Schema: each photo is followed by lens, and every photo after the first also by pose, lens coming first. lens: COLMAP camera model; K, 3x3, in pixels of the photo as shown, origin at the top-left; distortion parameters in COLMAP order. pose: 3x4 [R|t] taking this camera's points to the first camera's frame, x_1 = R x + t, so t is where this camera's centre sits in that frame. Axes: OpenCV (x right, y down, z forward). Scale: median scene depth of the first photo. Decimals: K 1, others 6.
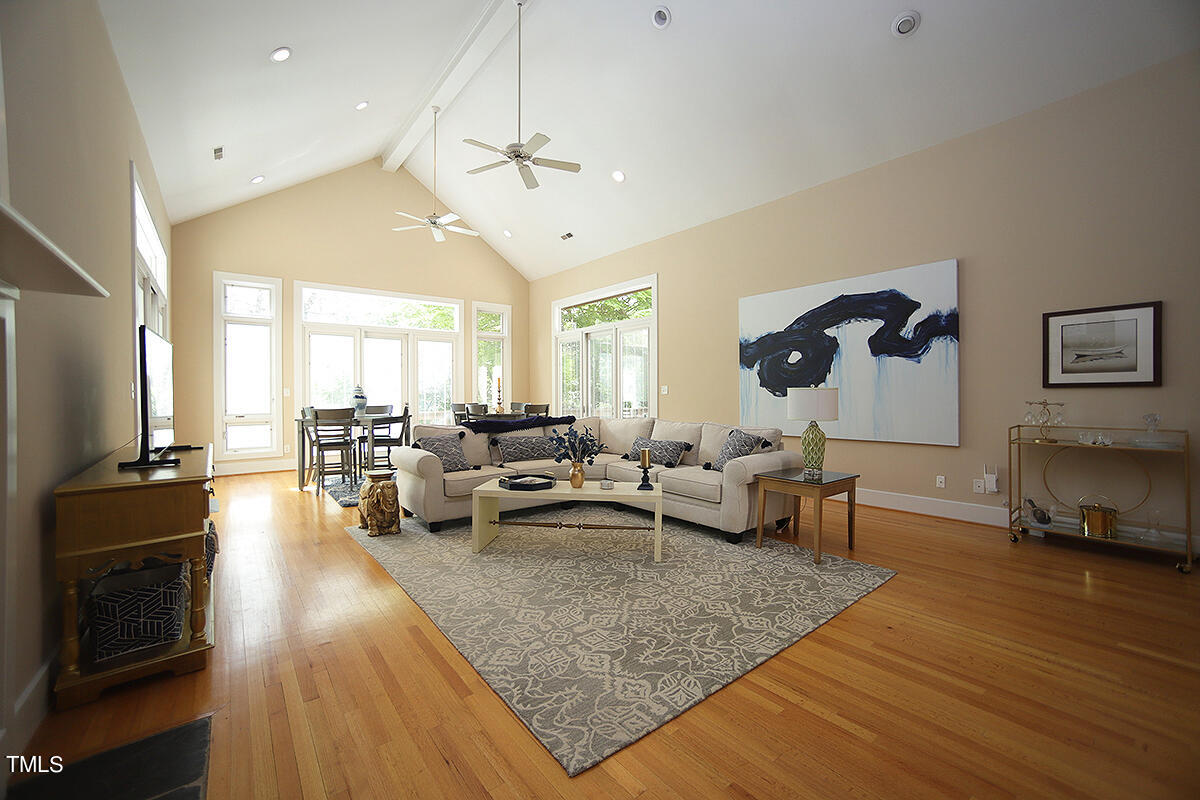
lens RADIAL K [[473.8, 0, 592.0], [0, 473.8, 400.4], [0, 0, 1]] dist [-0.035536, 0.001372]
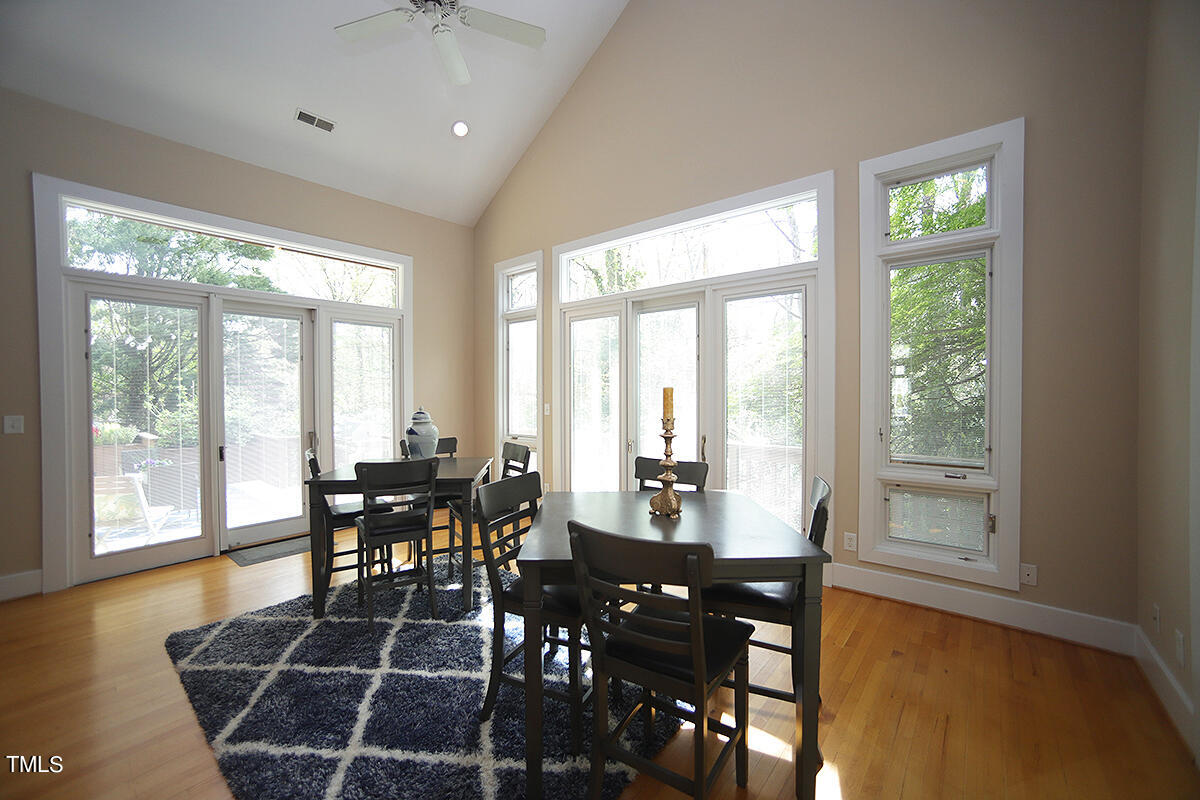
lens RADIAL K [[473.8, 0, 594.6], [0, 473.8, 395.0], [0, 0, 1]] dist [-0.035536, 0.001372]
pose [[0.197404, 0.014186, -0.980220, 0.148704], [-0.005275, 0.999896, 0.013408, -0.105398], [0.980308, 0.002524, 0.197458, 2.075597]]
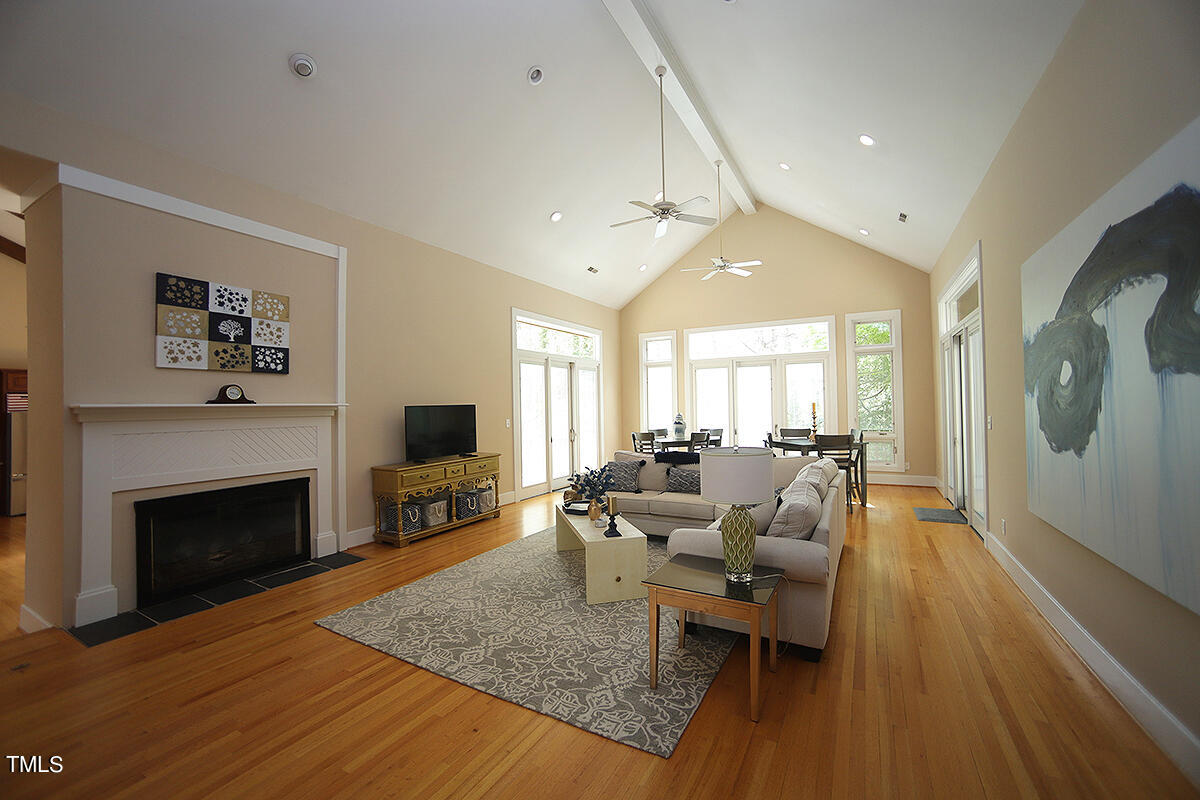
lens RADIAL K [[473.8, 0, 601.7], [0, 473.8, 397.5], [0, 0, 1]] dist [-0.035536, 0.001372]
pose [[0.379940, -0.017376, -0.924848, 1.131238], [0.004289, 0.999846, -0.017023, -0.100747], [0.925001, 0.002501, 0.379956, 0.629781]]
